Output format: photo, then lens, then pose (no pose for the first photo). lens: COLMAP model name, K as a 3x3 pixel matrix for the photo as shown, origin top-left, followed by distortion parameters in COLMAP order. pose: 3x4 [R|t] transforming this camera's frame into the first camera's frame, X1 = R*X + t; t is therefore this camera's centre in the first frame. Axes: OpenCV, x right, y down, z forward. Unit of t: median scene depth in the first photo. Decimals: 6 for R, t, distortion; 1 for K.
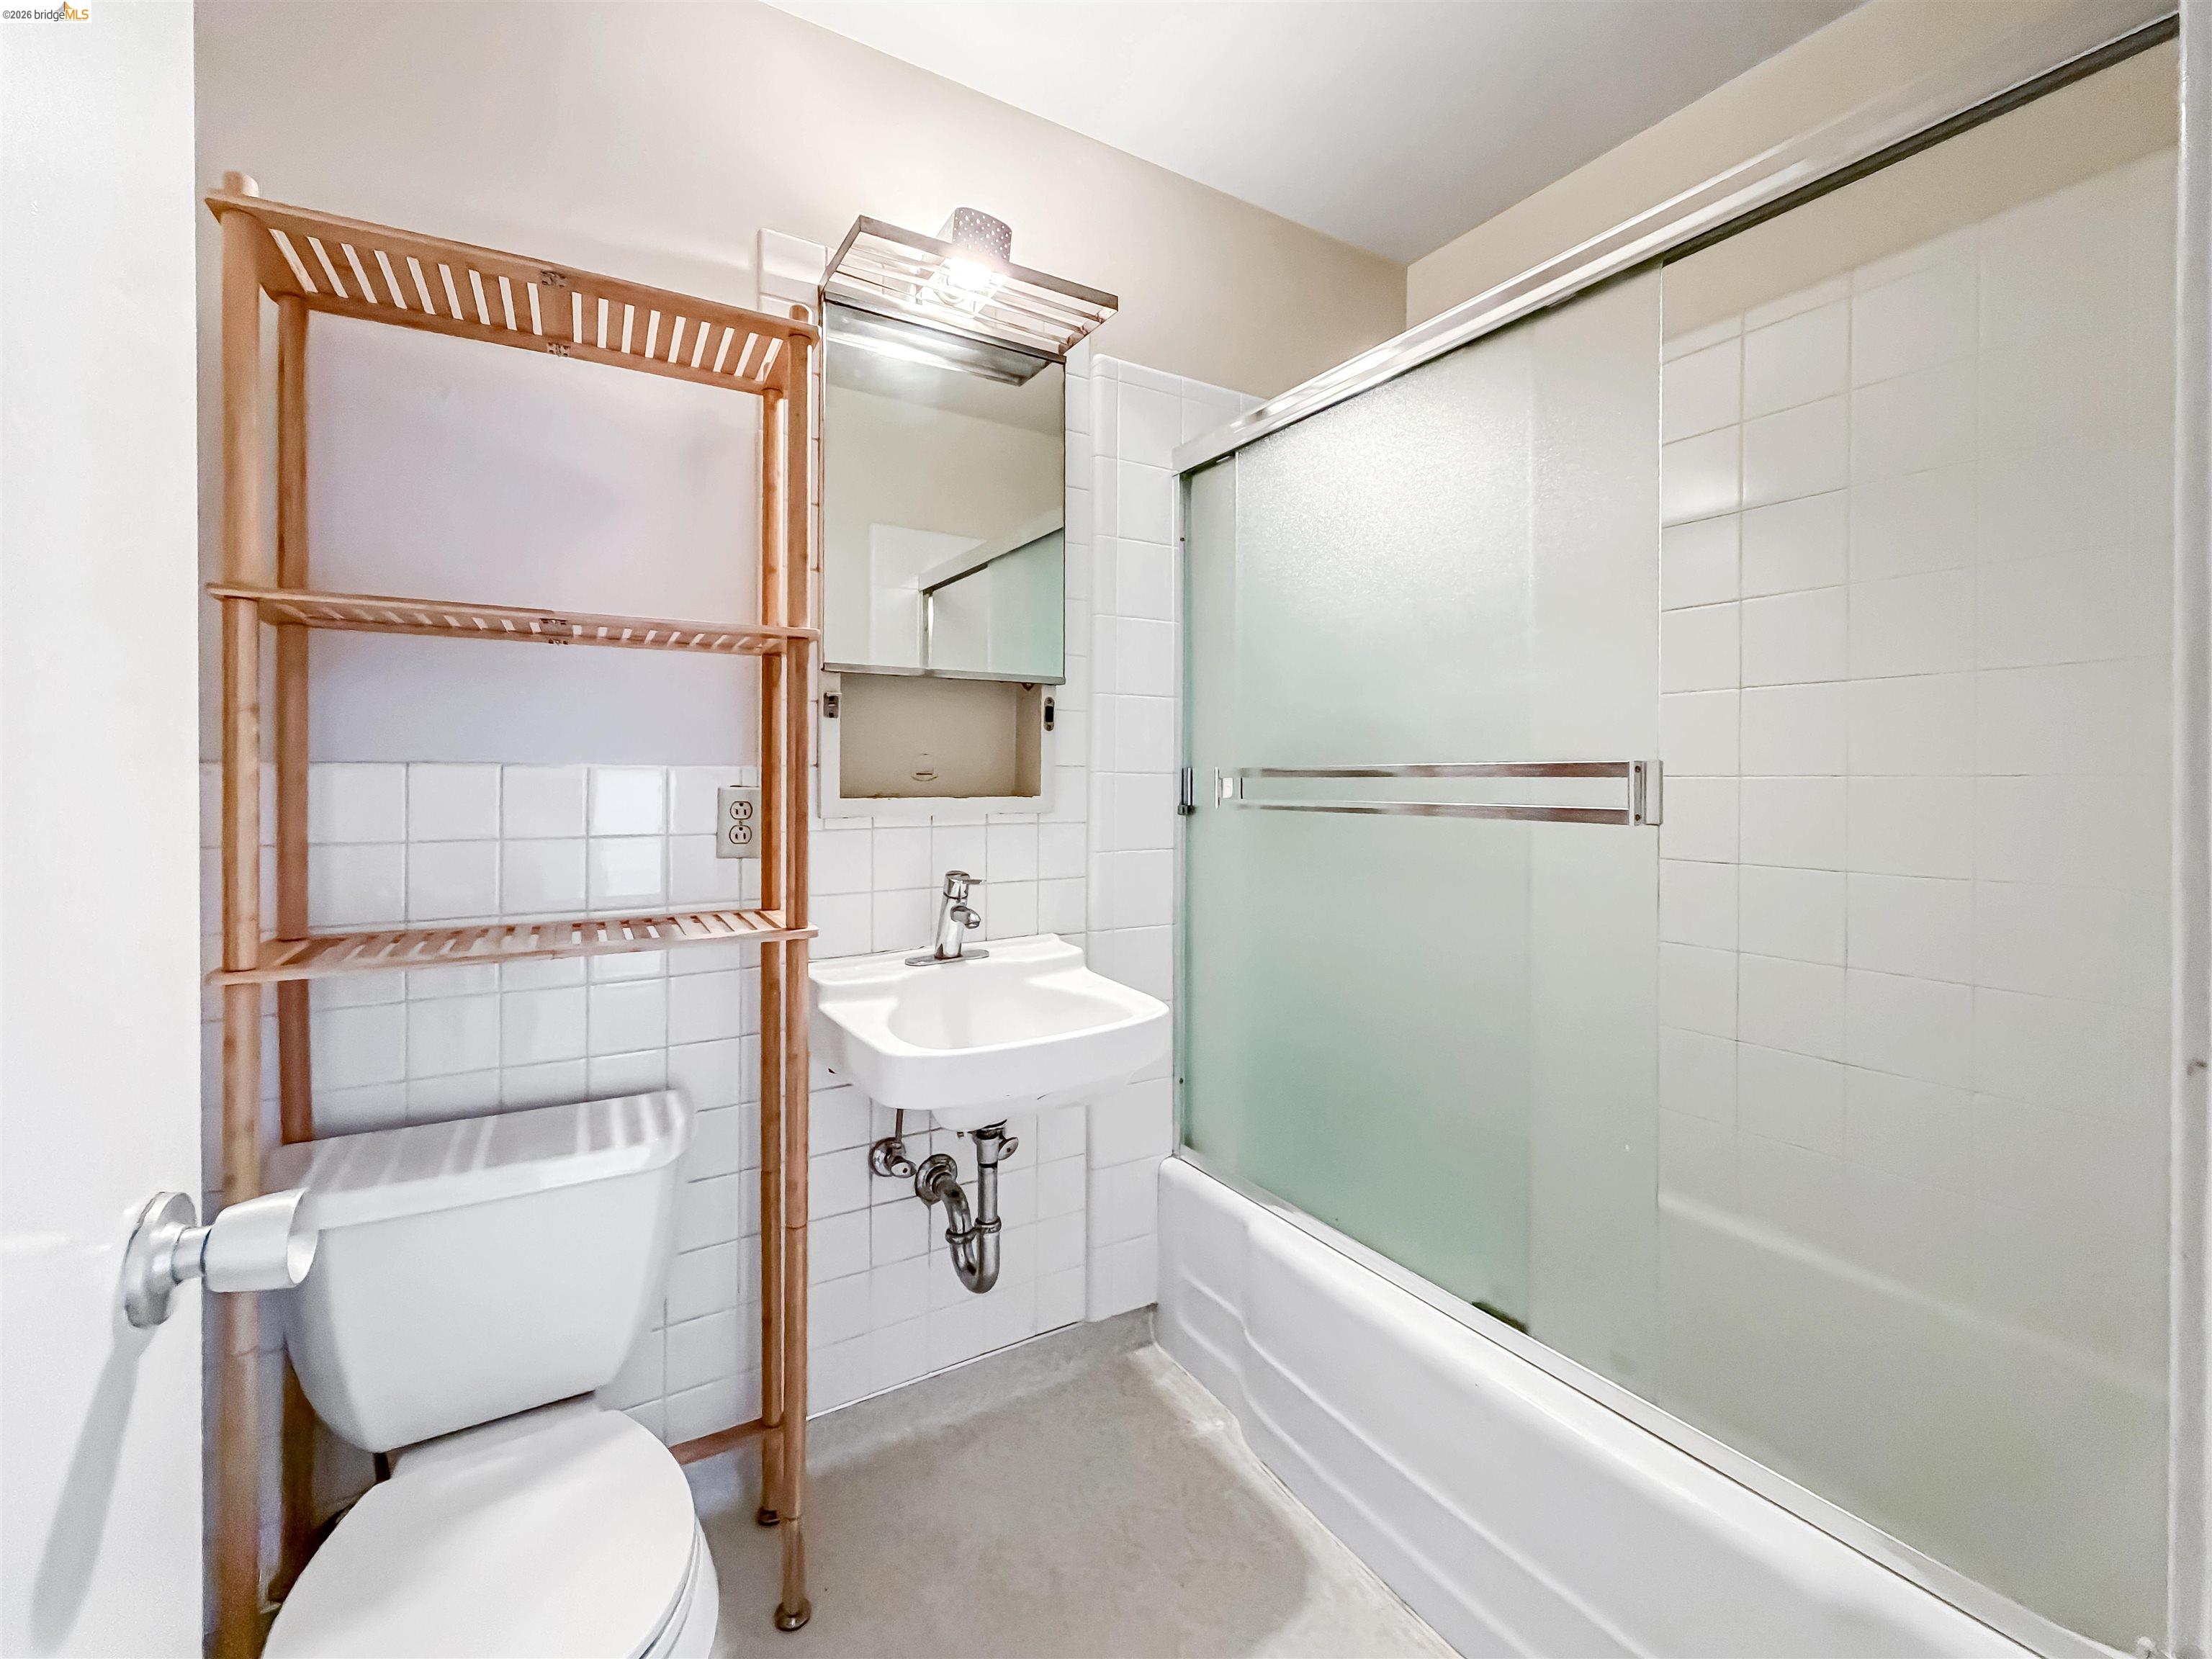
lens RADIAL K [[910.0, 0, 1096.1], [0, 910.0, 794.7], [0, 0, 1]] dist [-0.000568, -0.000289]
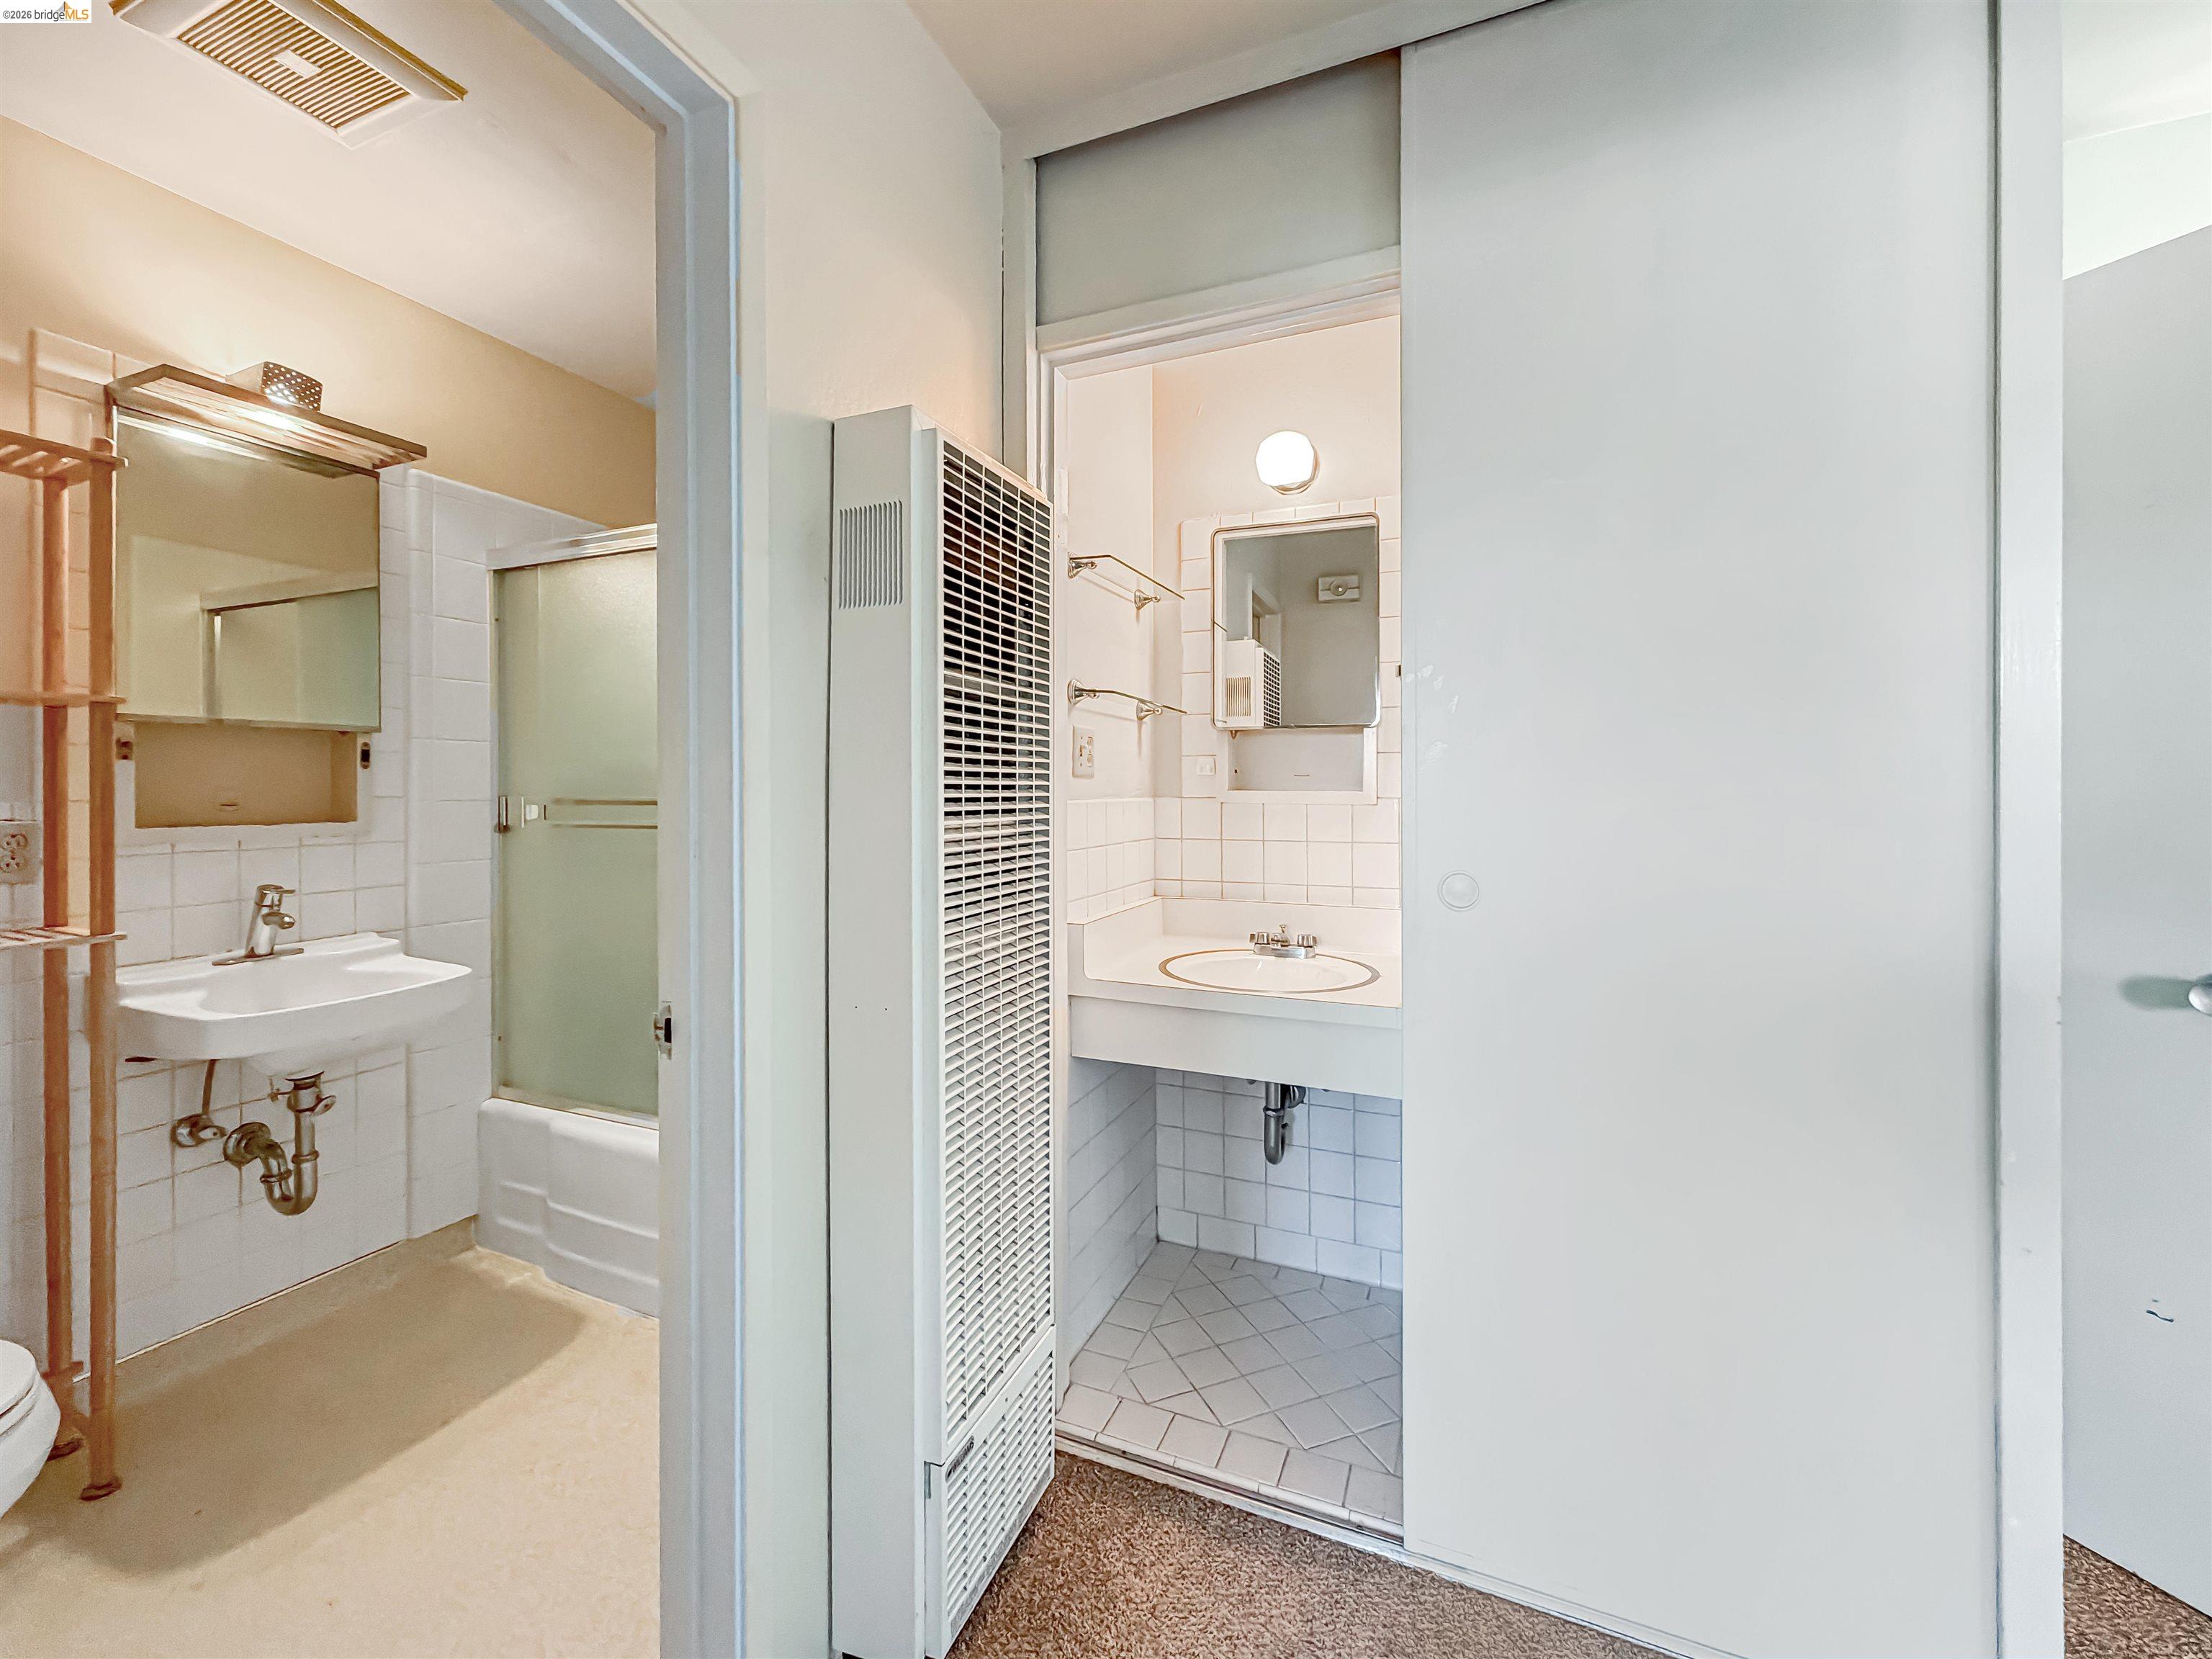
lens RADIAL K [[910.0, 0, 1096.1], [0, 910.0, 794.7], [0, 0, 1]] dist [-0.000568, -0.000289]
pose [[0.821787, -0.008416, 0.569733, 0.065367], [0.014856, 0.999867, -0.006659, -0.012773], [-0.569602, 0.013936, 0.821803, -0.636955]]
